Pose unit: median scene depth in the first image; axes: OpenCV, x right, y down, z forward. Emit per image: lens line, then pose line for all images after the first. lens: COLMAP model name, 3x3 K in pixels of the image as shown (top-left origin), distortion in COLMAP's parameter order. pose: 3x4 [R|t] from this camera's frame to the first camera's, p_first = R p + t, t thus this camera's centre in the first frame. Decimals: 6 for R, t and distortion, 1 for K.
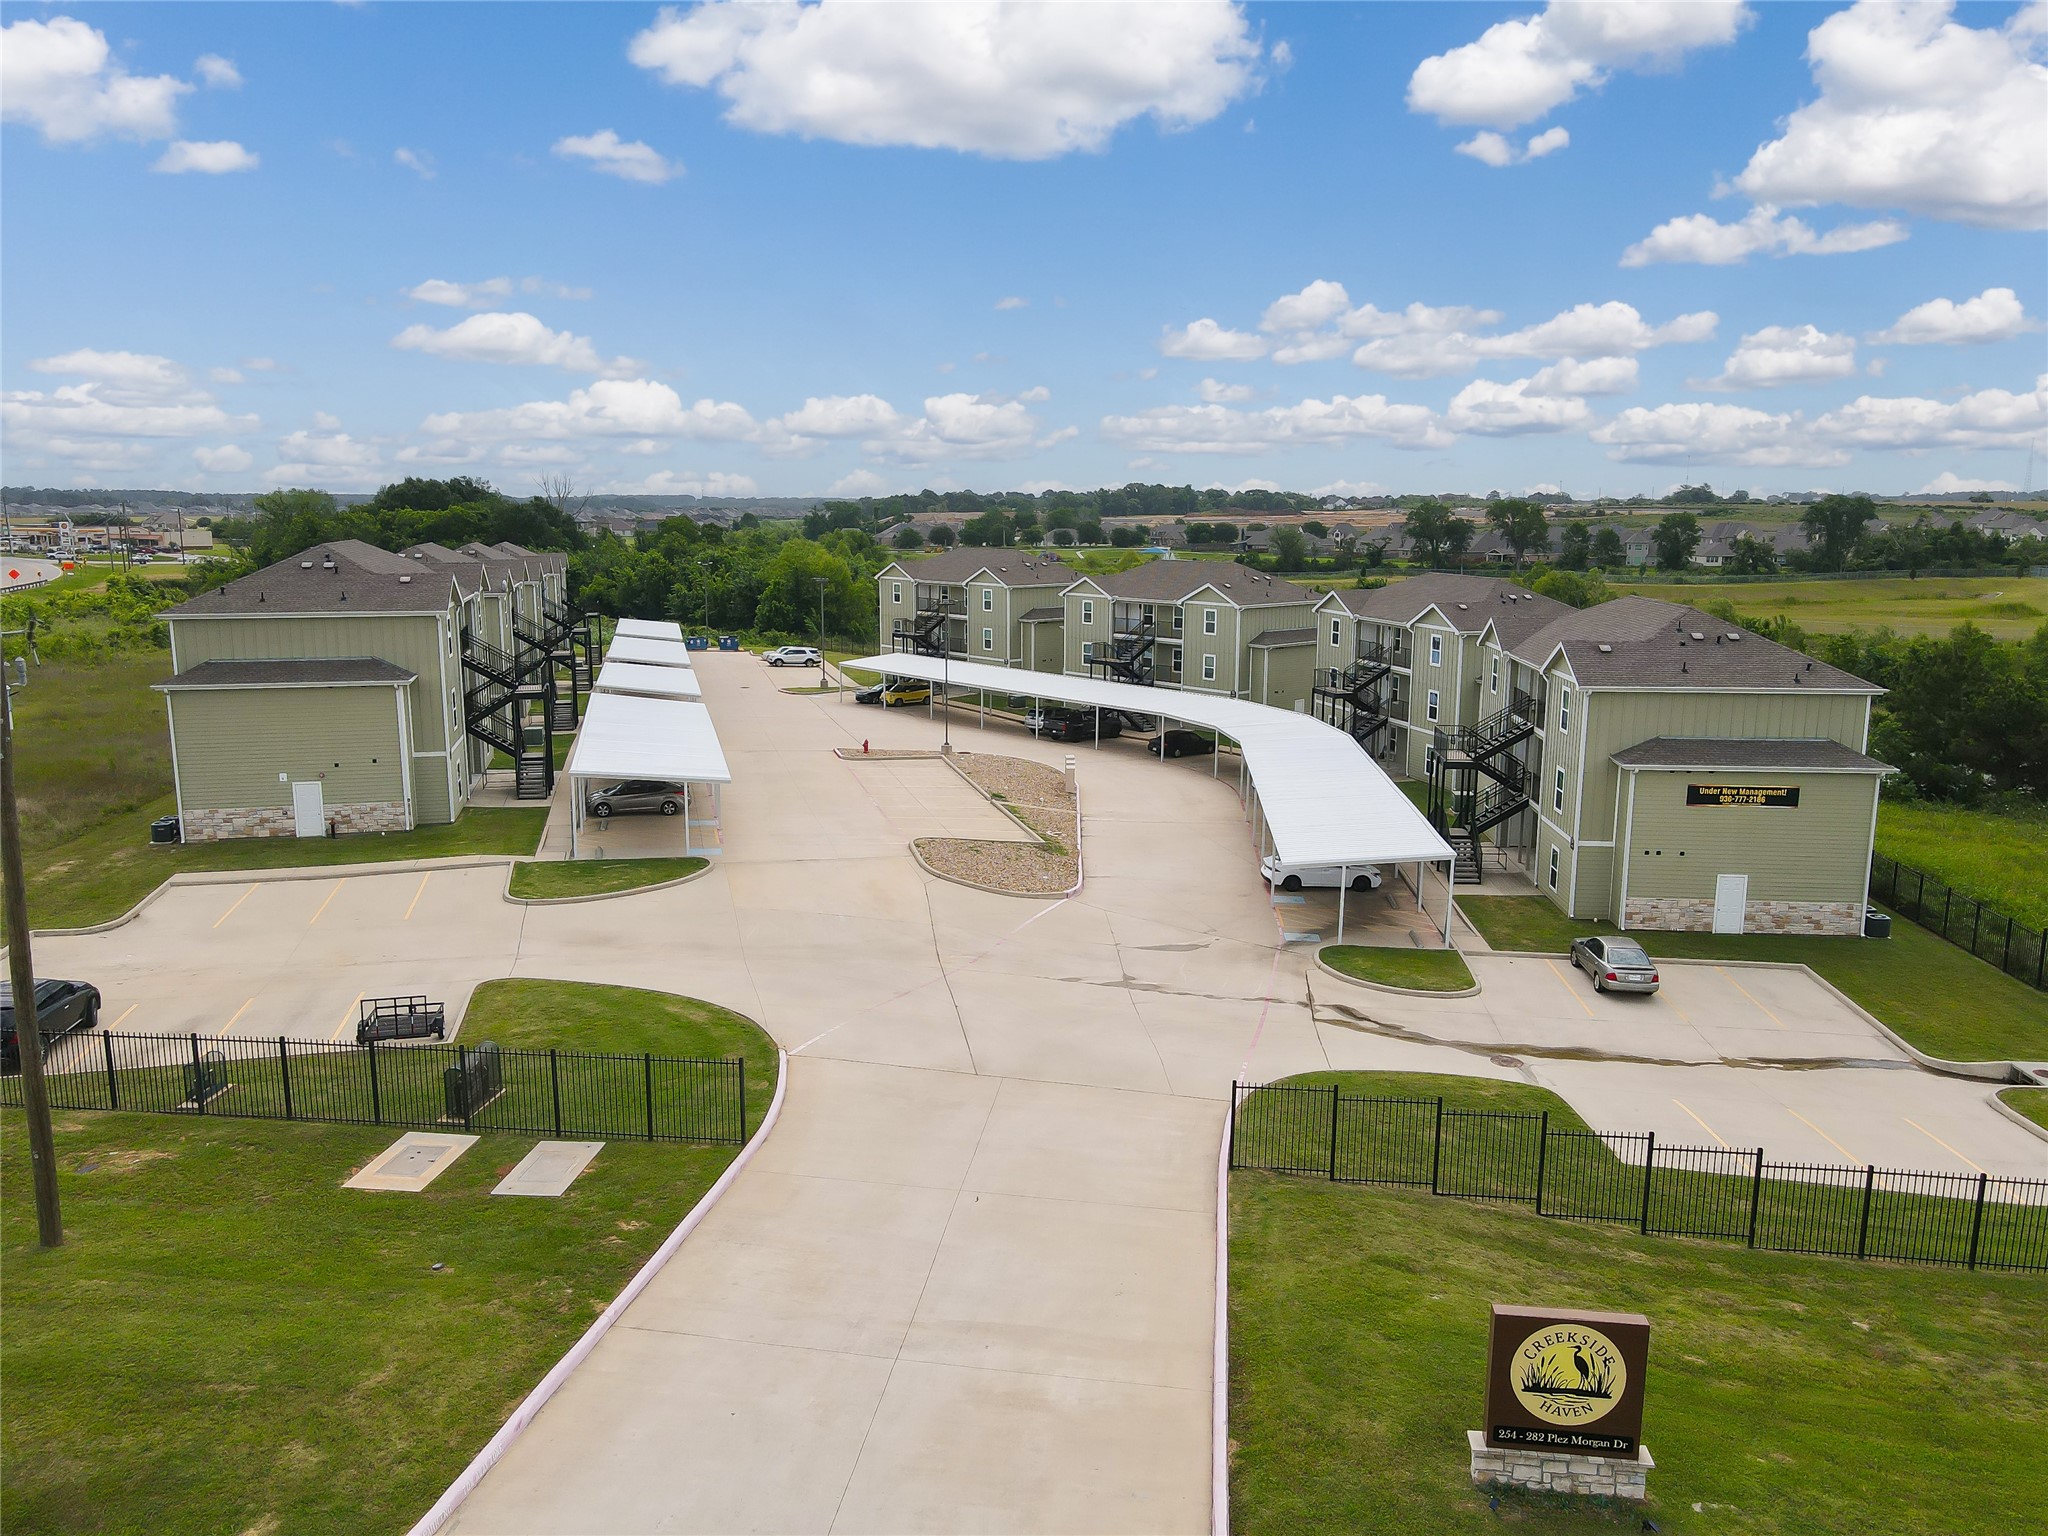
lens RADIAL K [[1508.4, 0, 1025.5], [0, 1508.4, 777.0], [0, 0, 1]] dist [-0.004485, 0.035036]
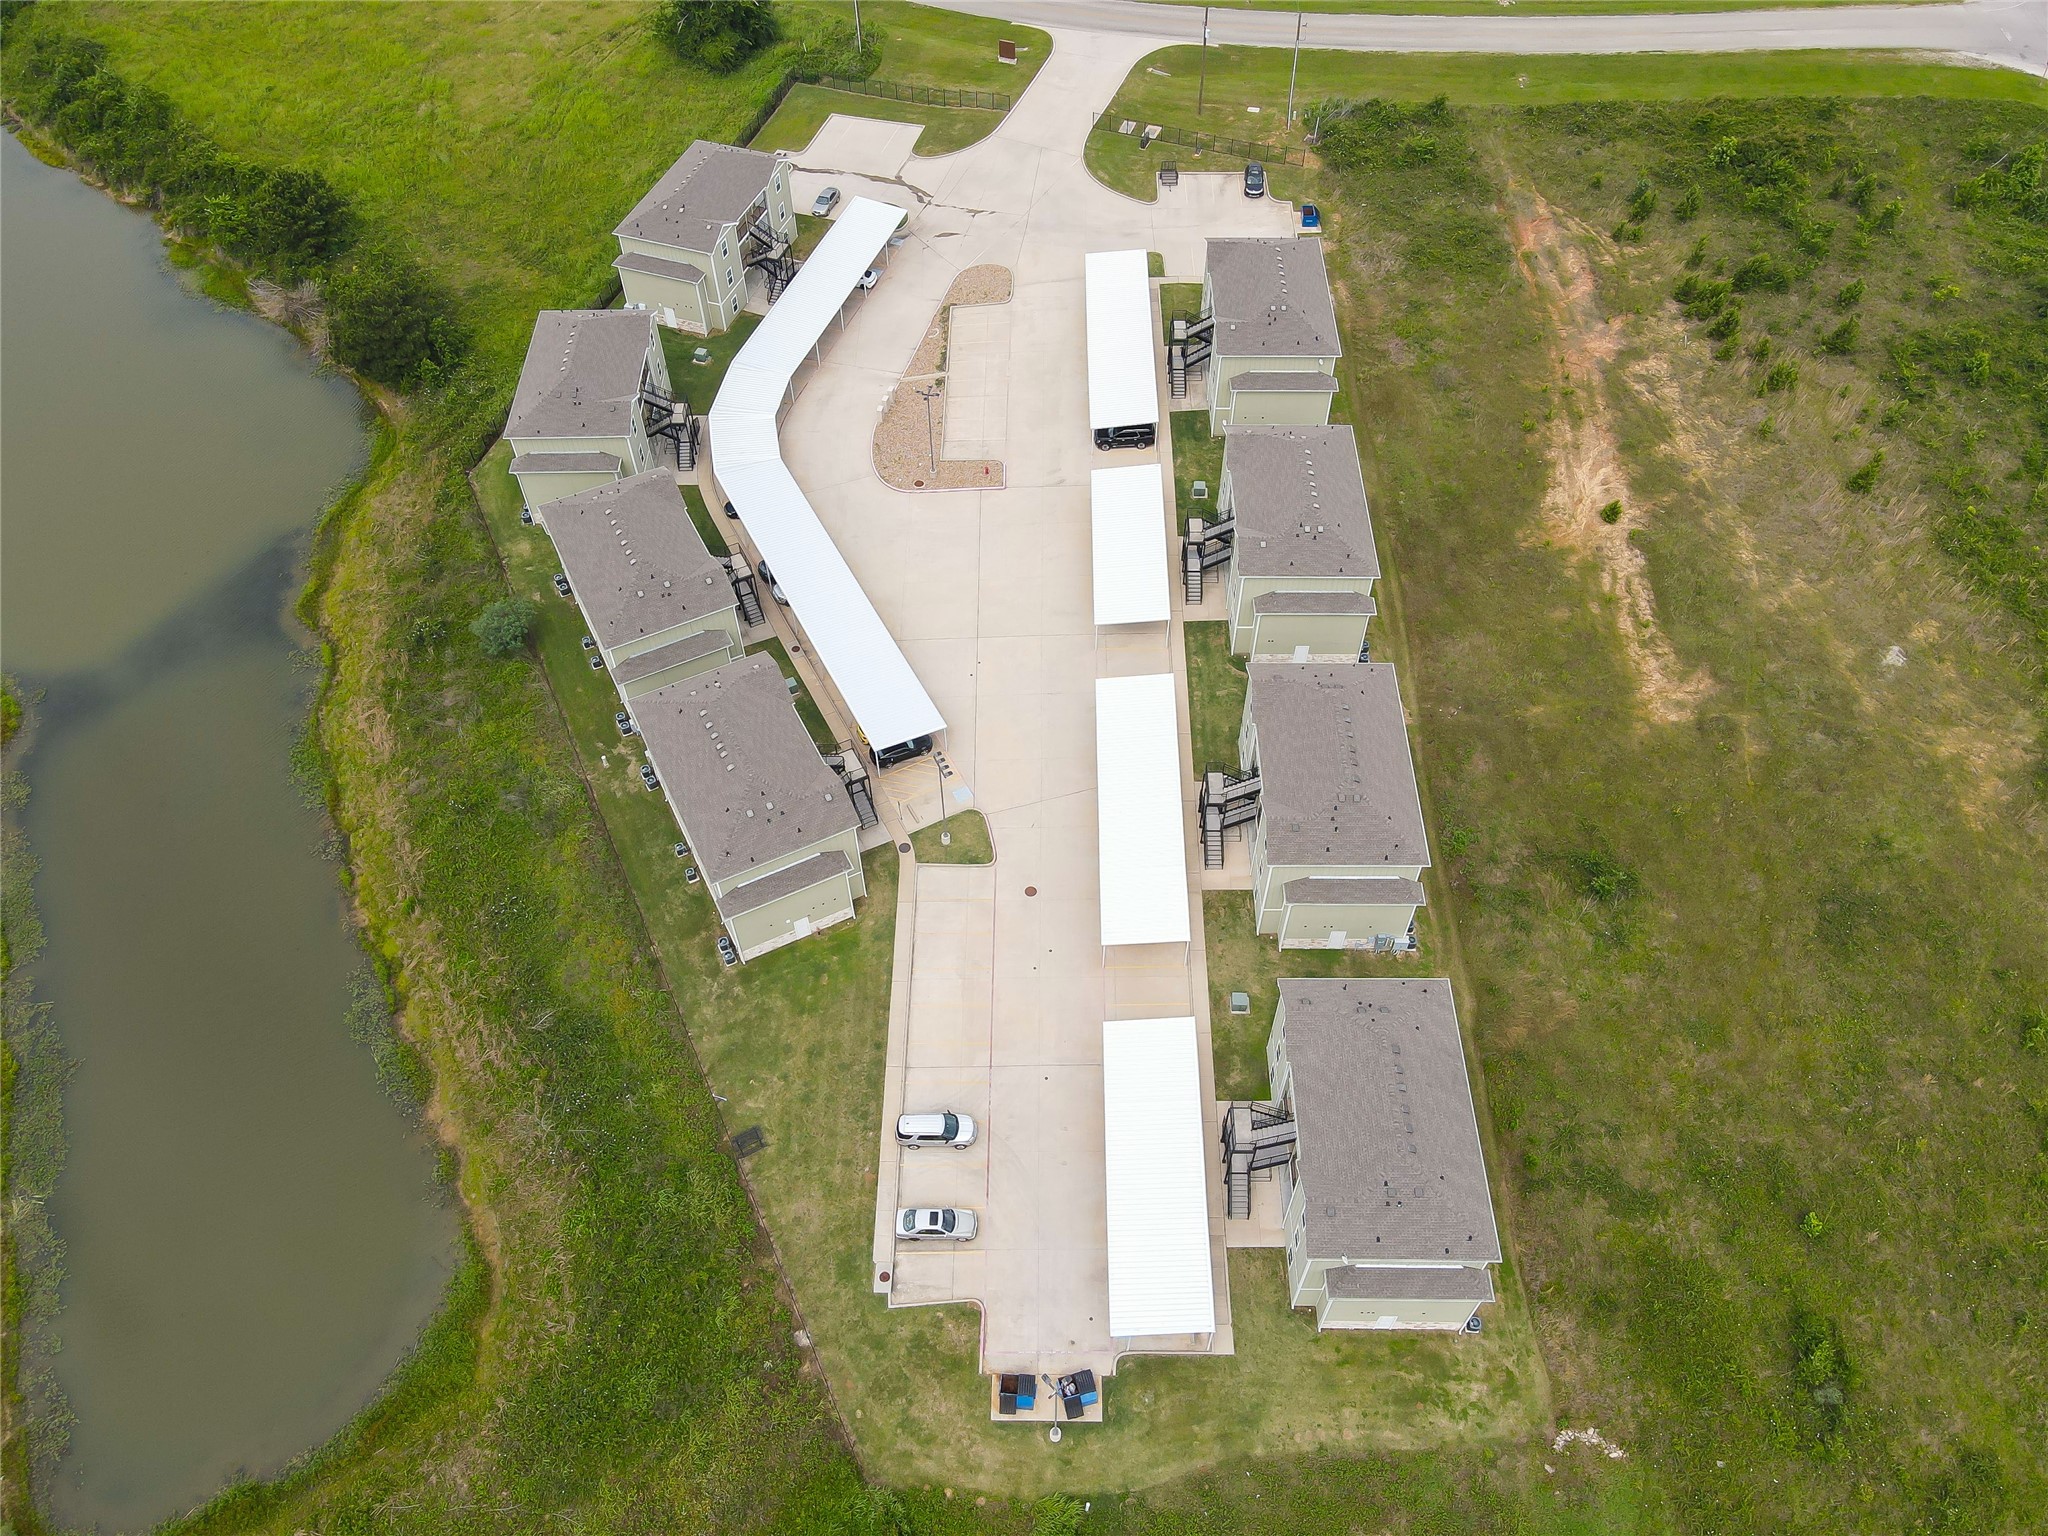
lens RADIAL K [[1508.4, 0, 1025.5], [0, 1508.4, 777.0], [0, 0, 1]] dist [-0.004485, 0.035036]
pose [[-0.969000, -0.192924, 0.154337, -0.369225], [0.047596, 0.467218, 0.882860, -1.030983], [-0.242434, 0.862837, -0.443552, 1.633036]]
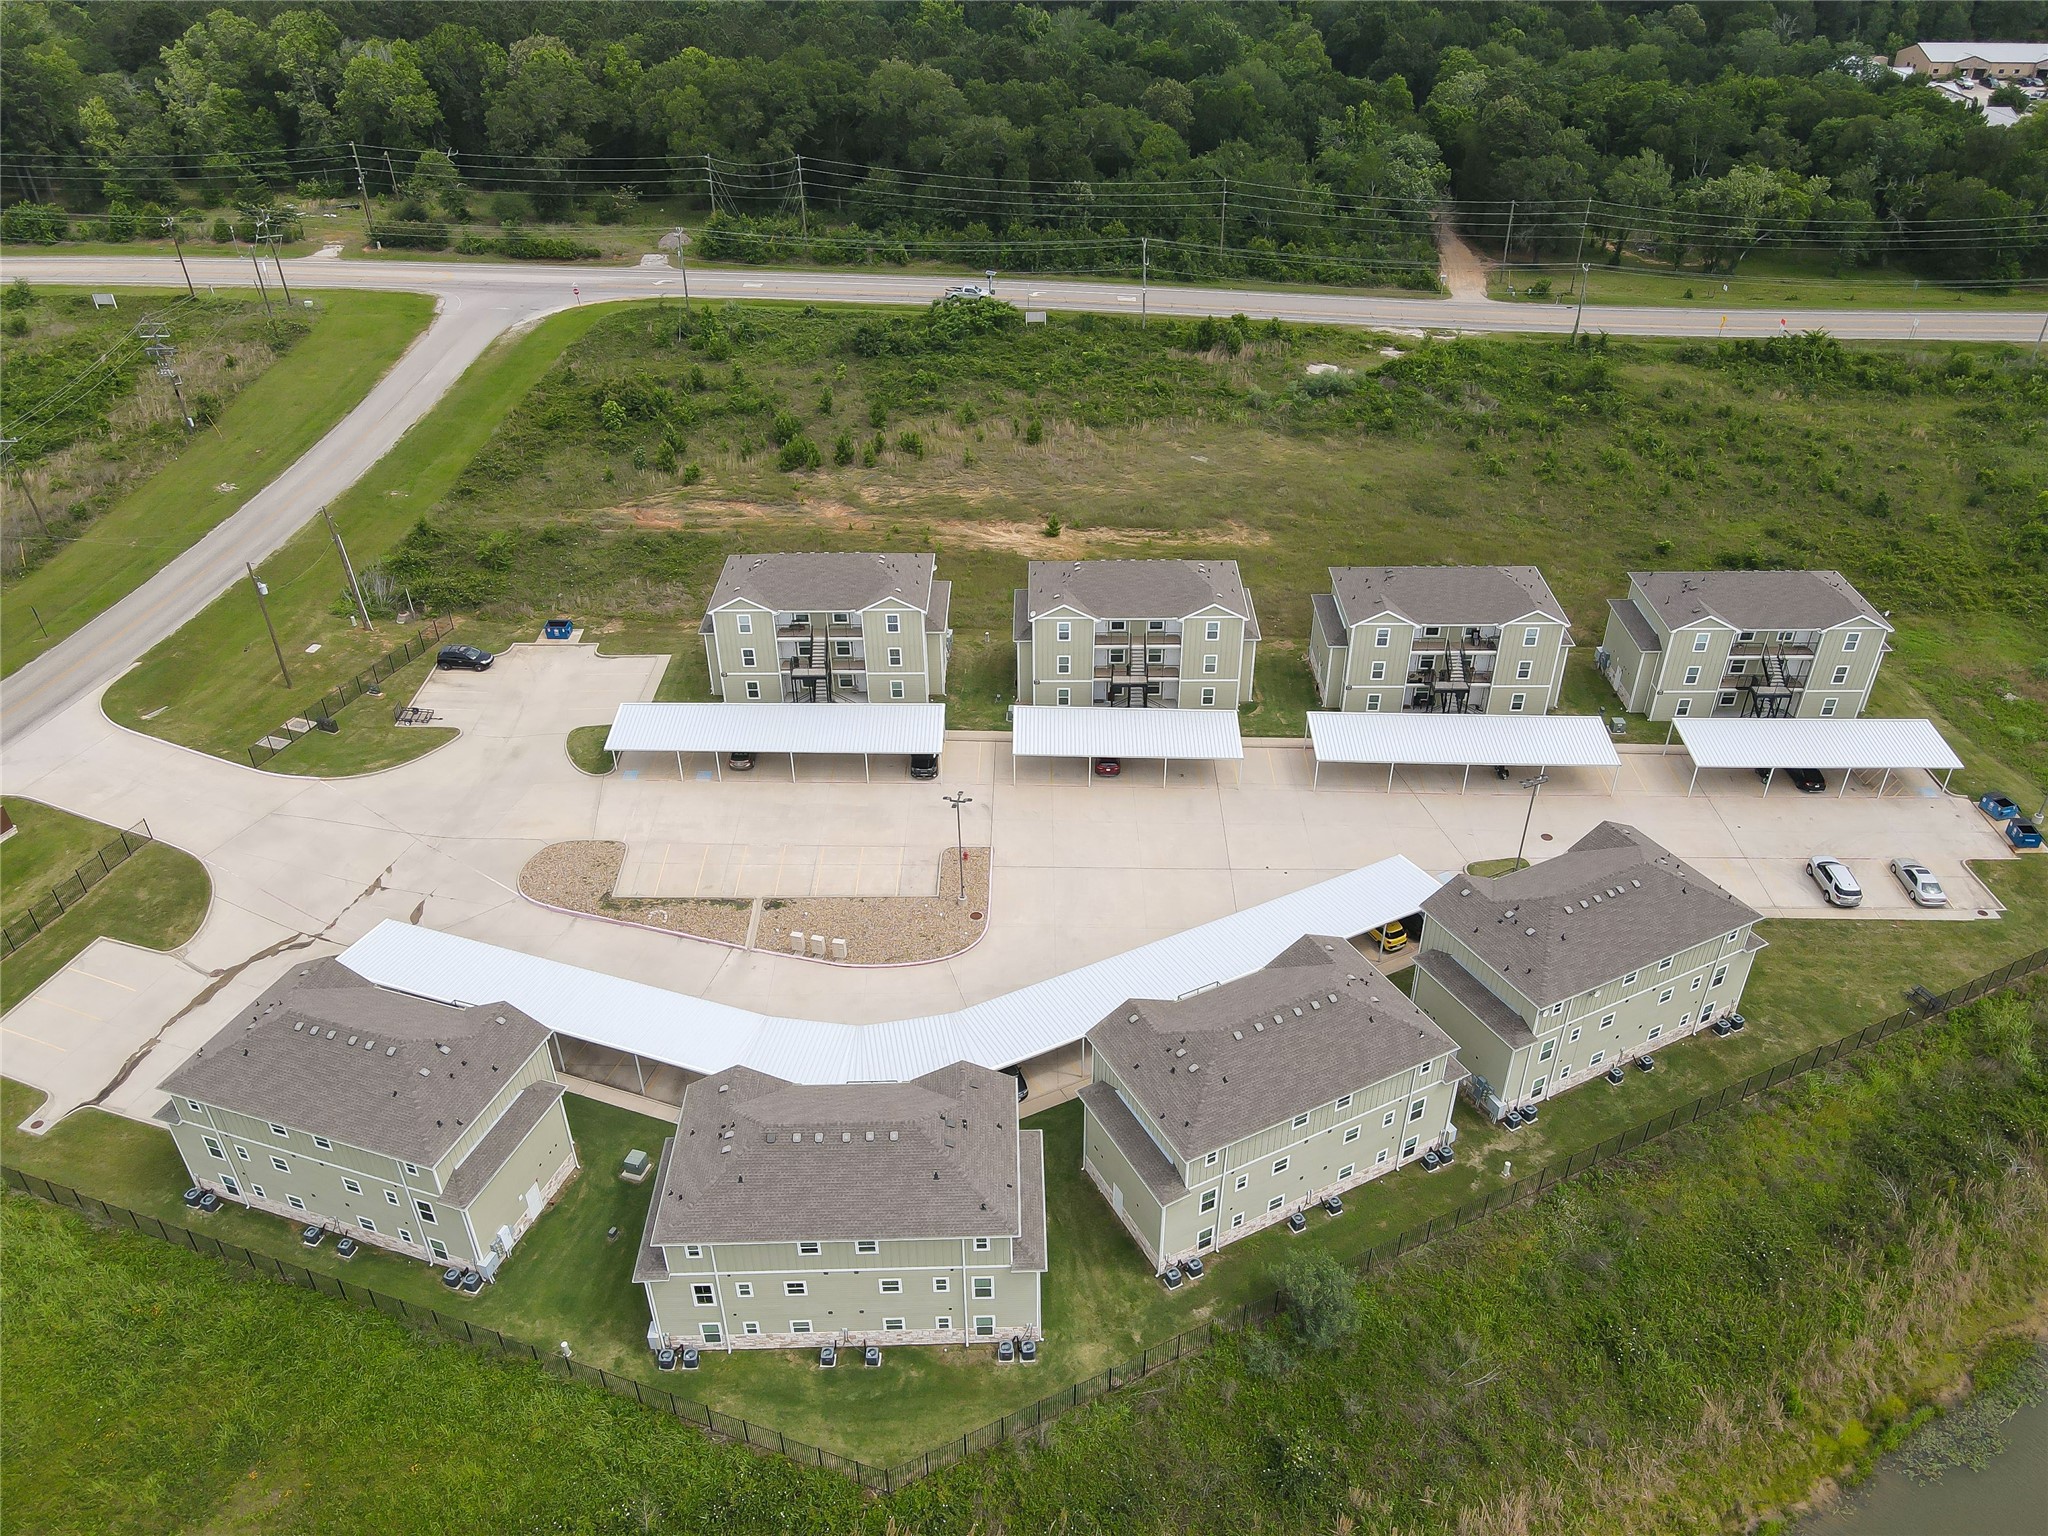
lens RADIAL K [[1508.4, 0, 1025.5], [0, 1508.4, 777.0], [0, 0, 1]] dist [-0.004485, 0.035036]
pose [[-0.246118, 0.543166, -0.802743, 0.721190], [-0.163863, 0.792979, 0.586799, -0.687564], [0.955288, 0.275962, -0.106161, 0.980241]]
